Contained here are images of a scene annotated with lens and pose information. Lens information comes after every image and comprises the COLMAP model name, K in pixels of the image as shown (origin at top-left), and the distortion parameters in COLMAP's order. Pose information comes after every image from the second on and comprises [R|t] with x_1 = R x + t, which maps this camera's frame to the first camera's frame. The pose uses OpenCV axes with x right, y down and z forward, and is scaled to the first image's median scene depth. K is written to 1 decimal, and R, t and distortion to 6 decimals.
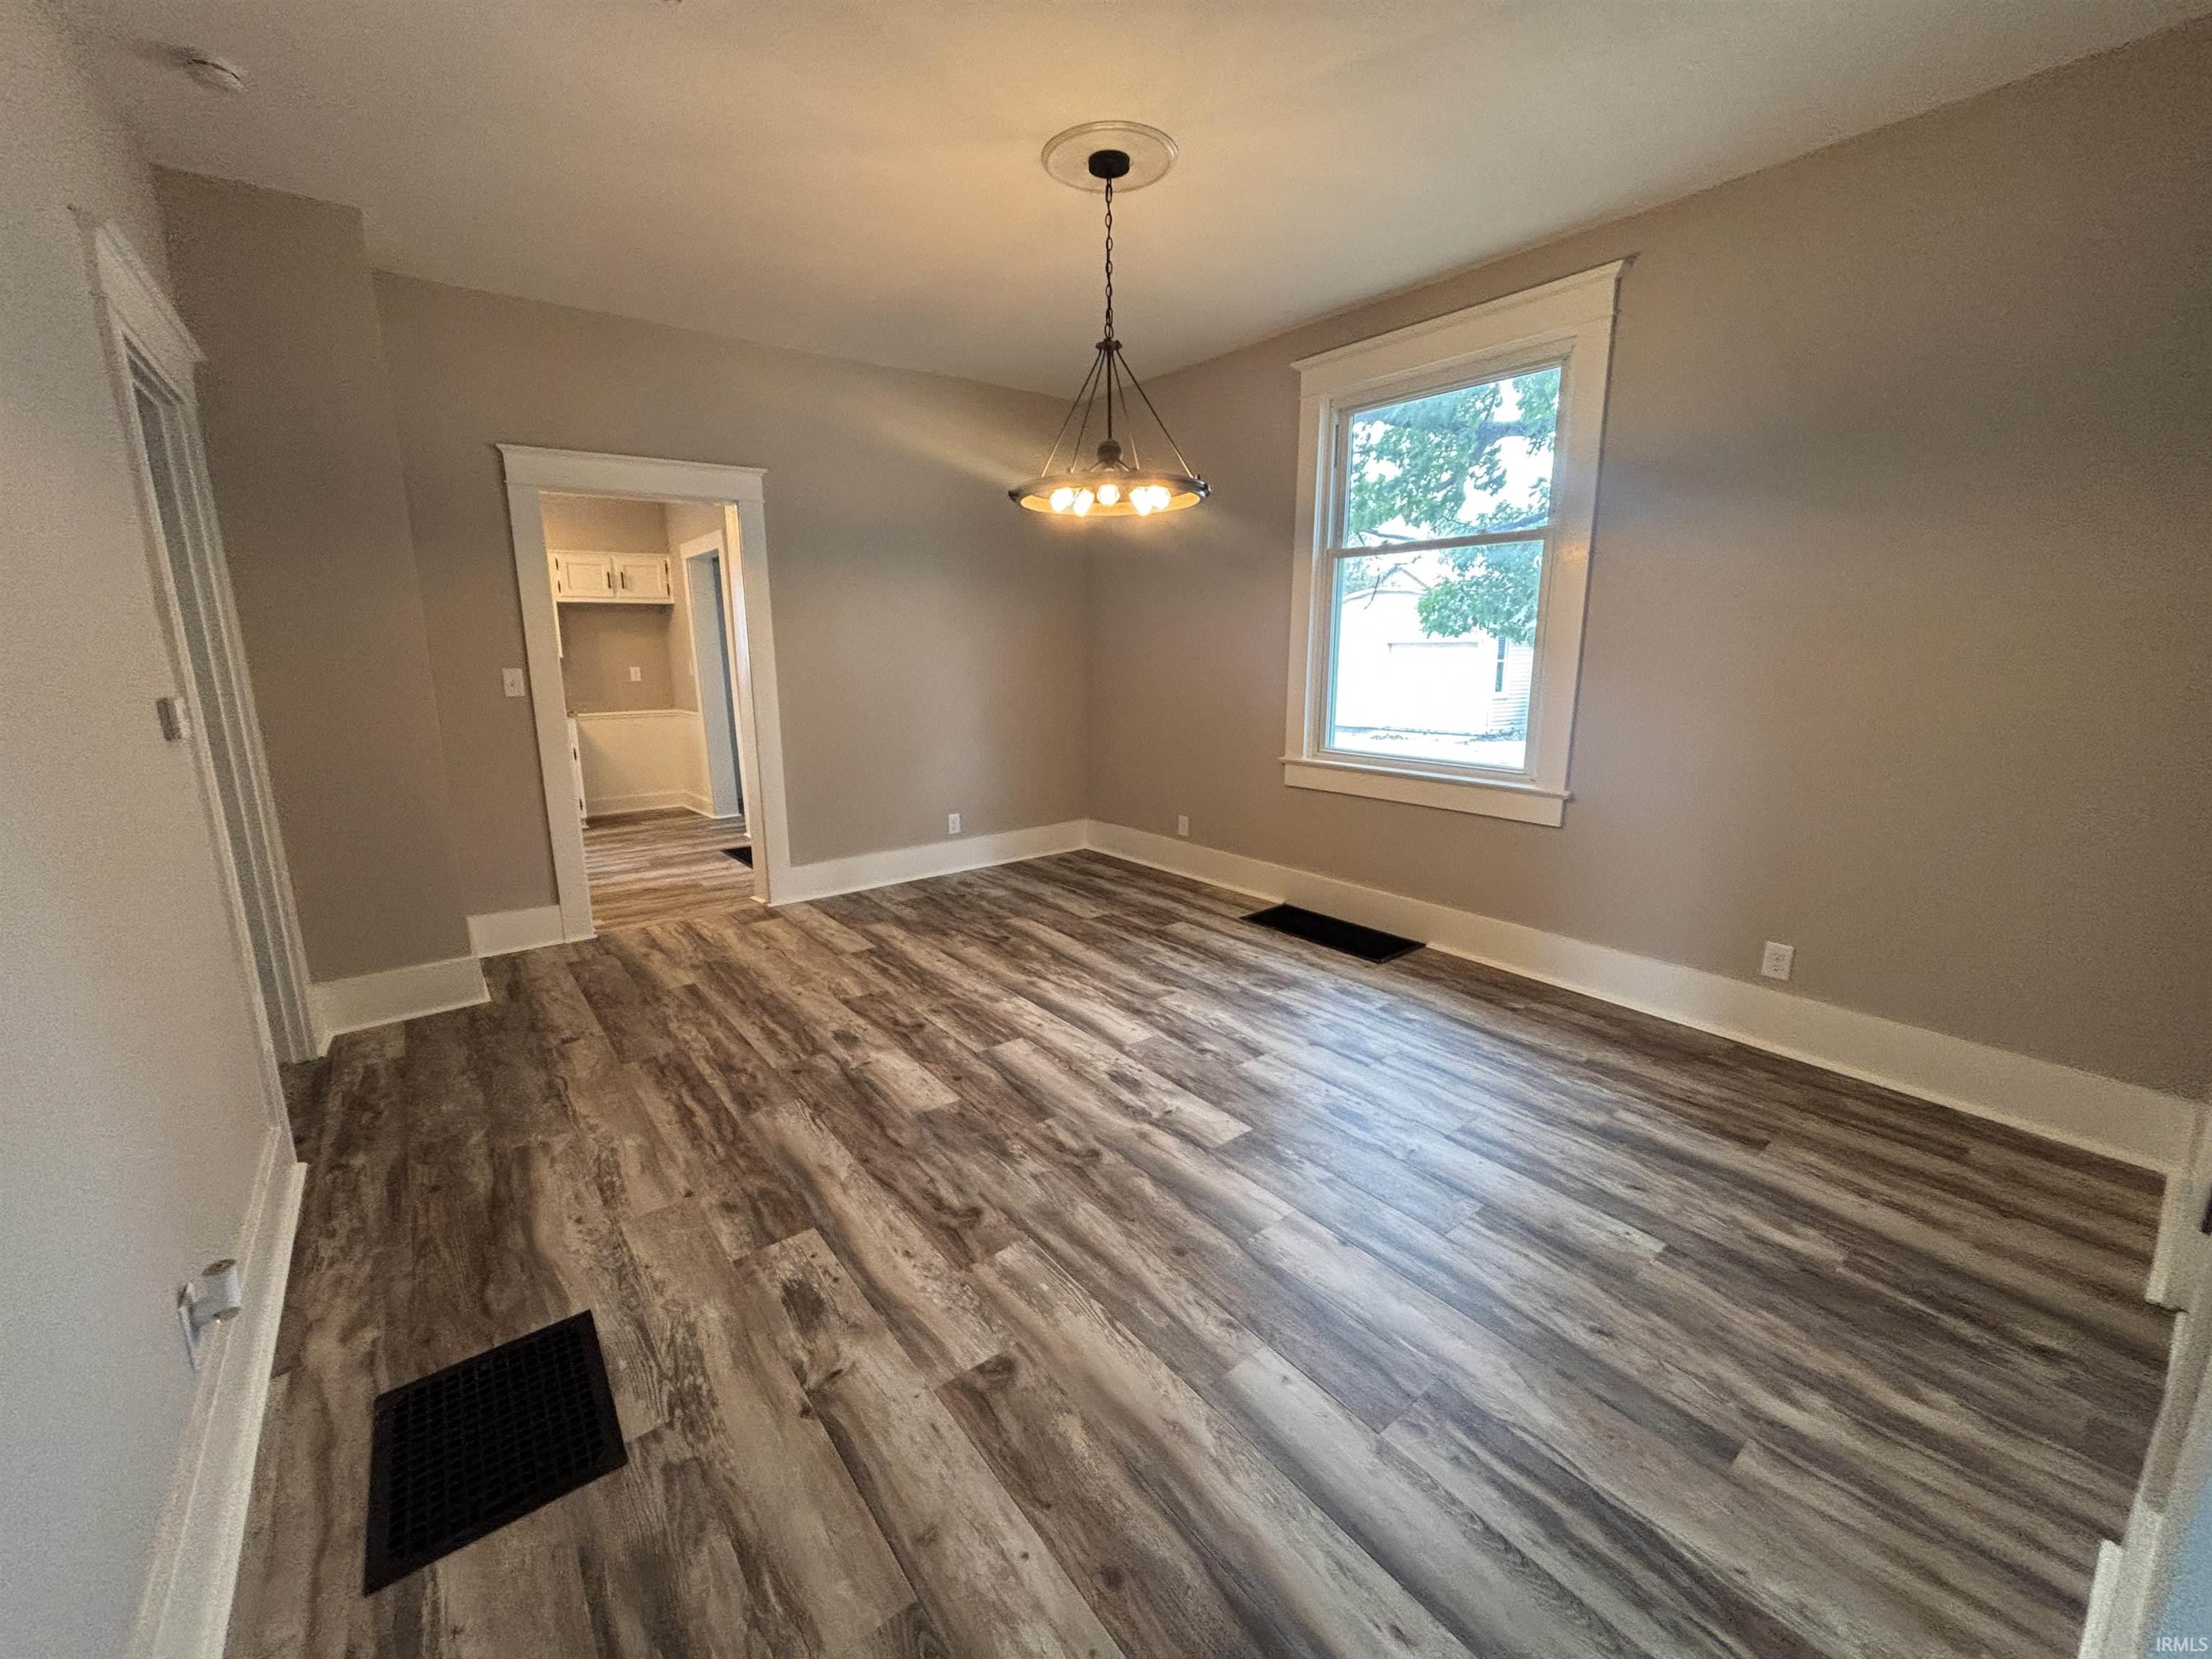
lens RADIAL K [[895.5, 0, 1103.2], [0, 895.5, 824.1], [0, 0, 1]] dist [-0.004635, -0.000086]
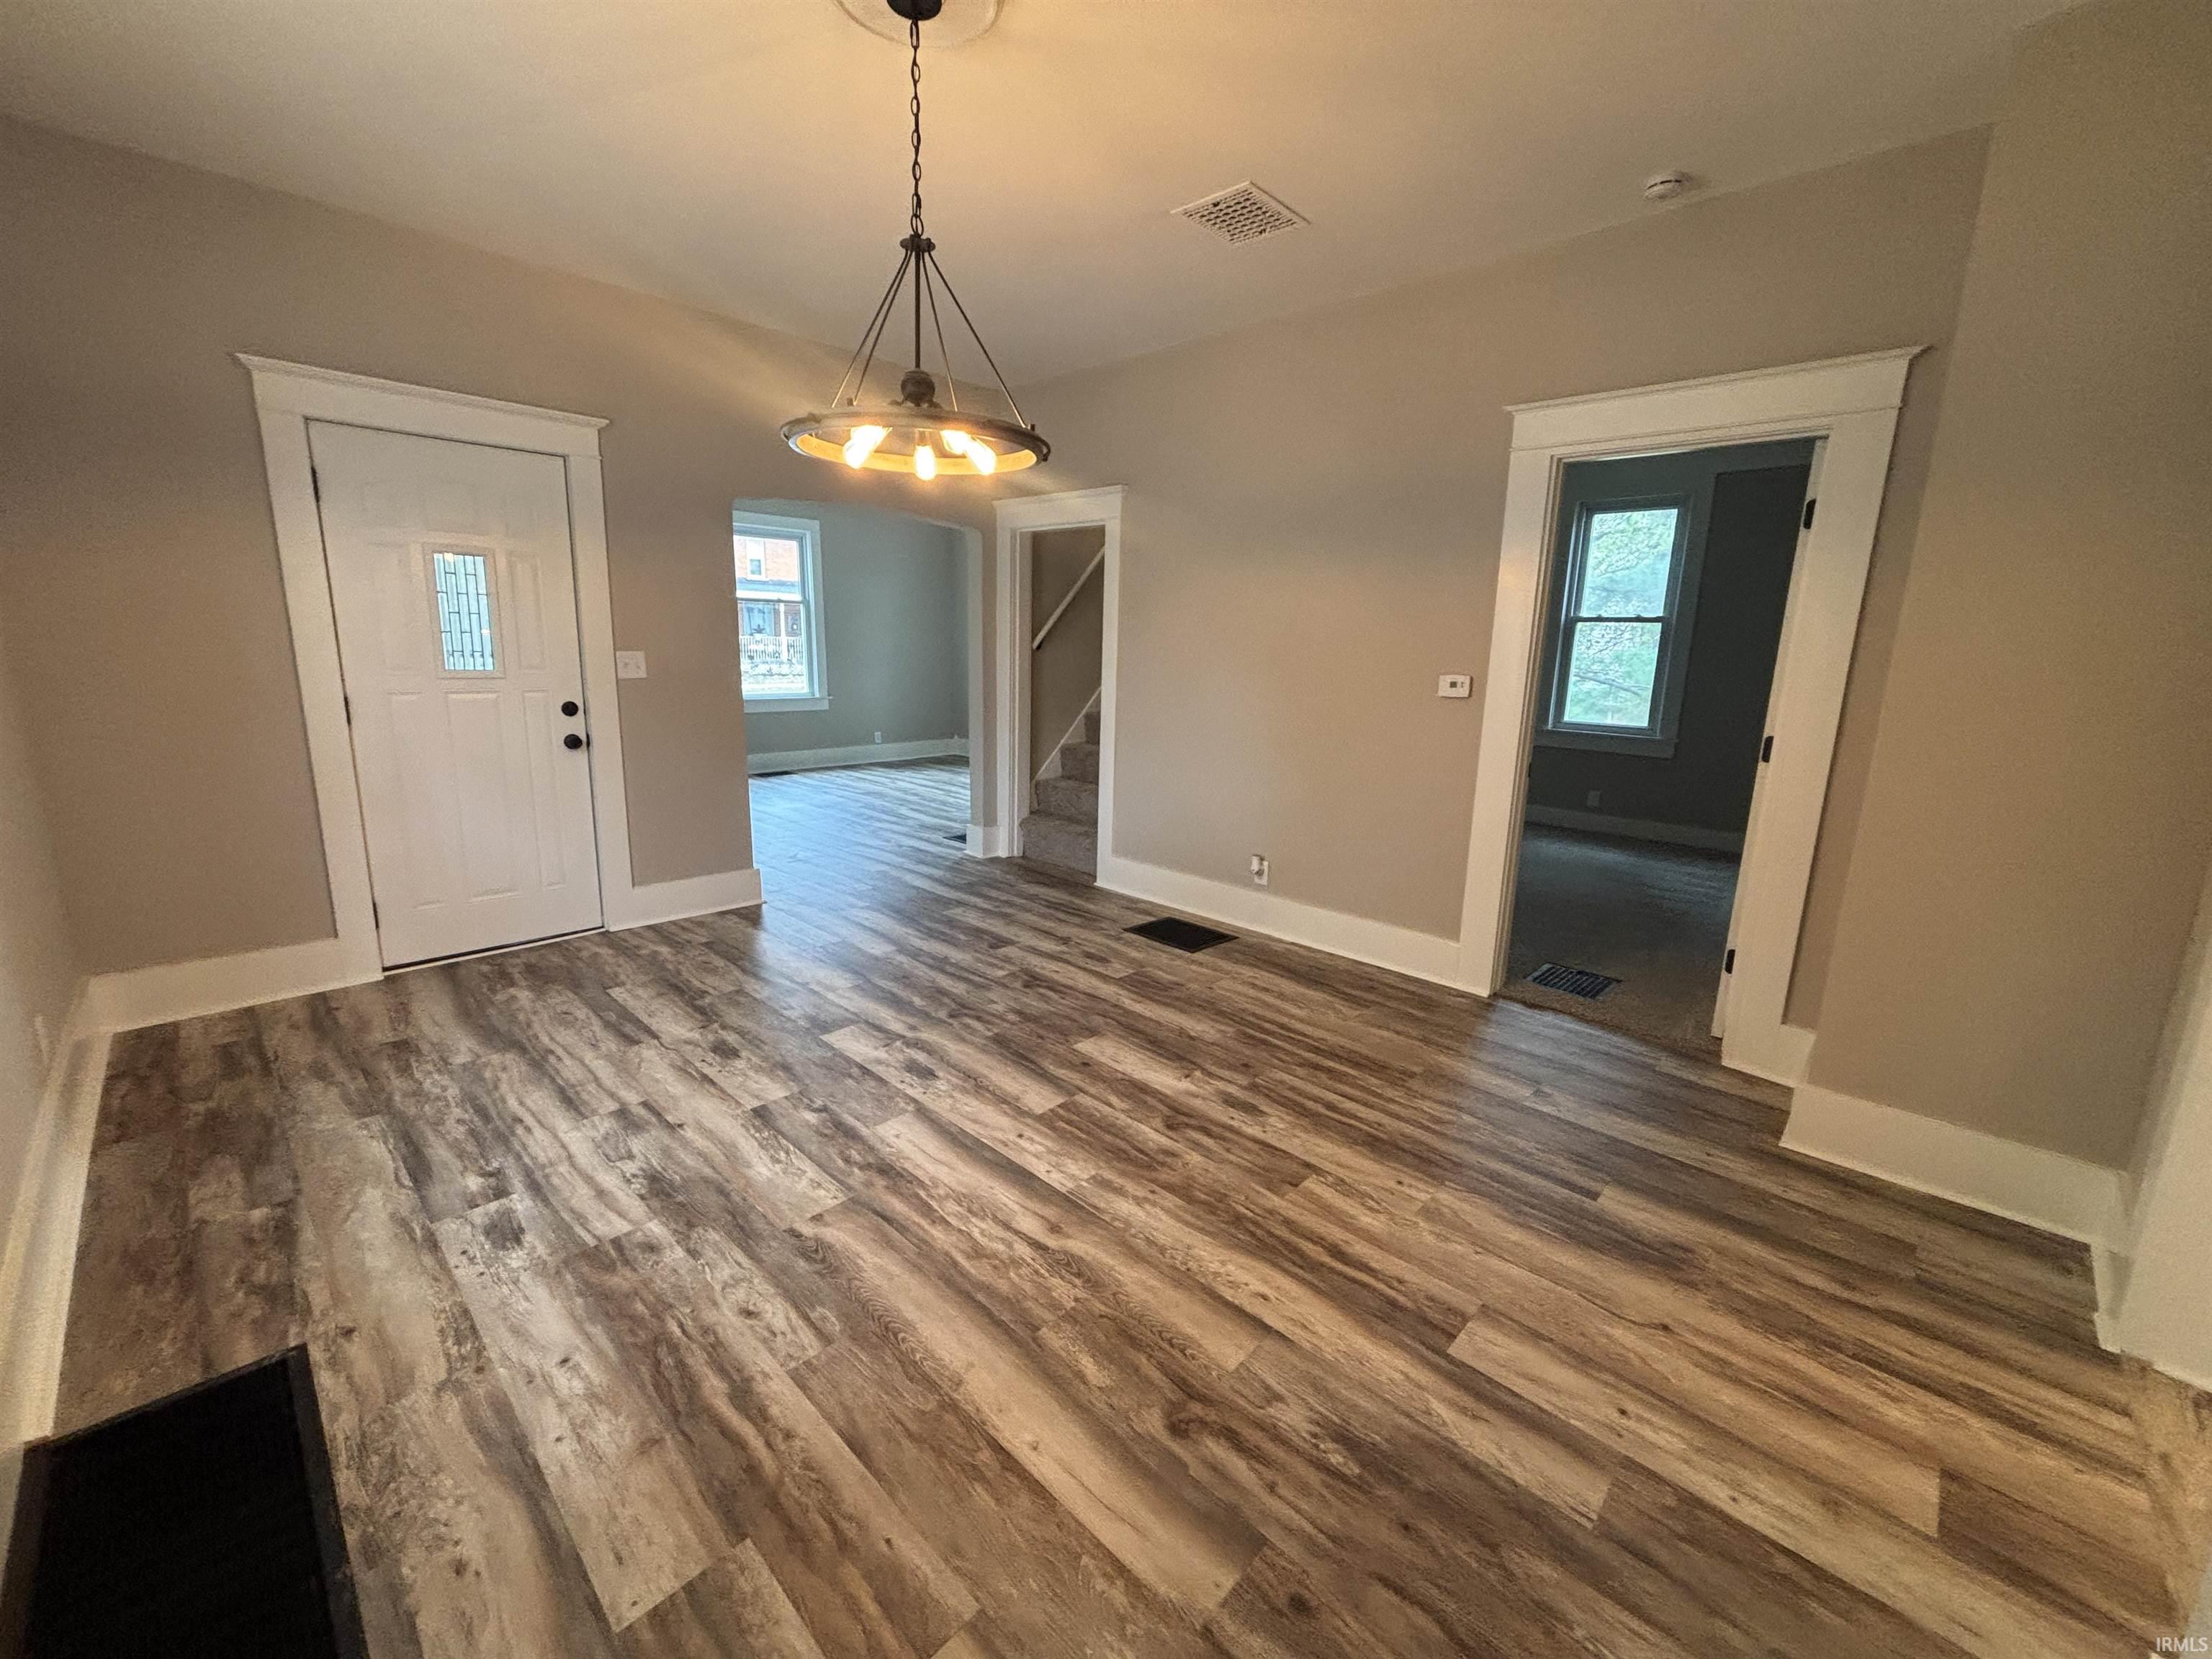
lens RADIAL K [[895.5, 0, 1101.6], [0, 895.5, 825.3], [0, 0, 1]] dist [-0.004635, -0.000086]
pose [[-0.990132, 0.008850, -0.139856, -0.035407], [-0.047897, 0.916526, 0.397096, -0.340618], [0.131696, 0.399877, -0.907058, 1.642473]]
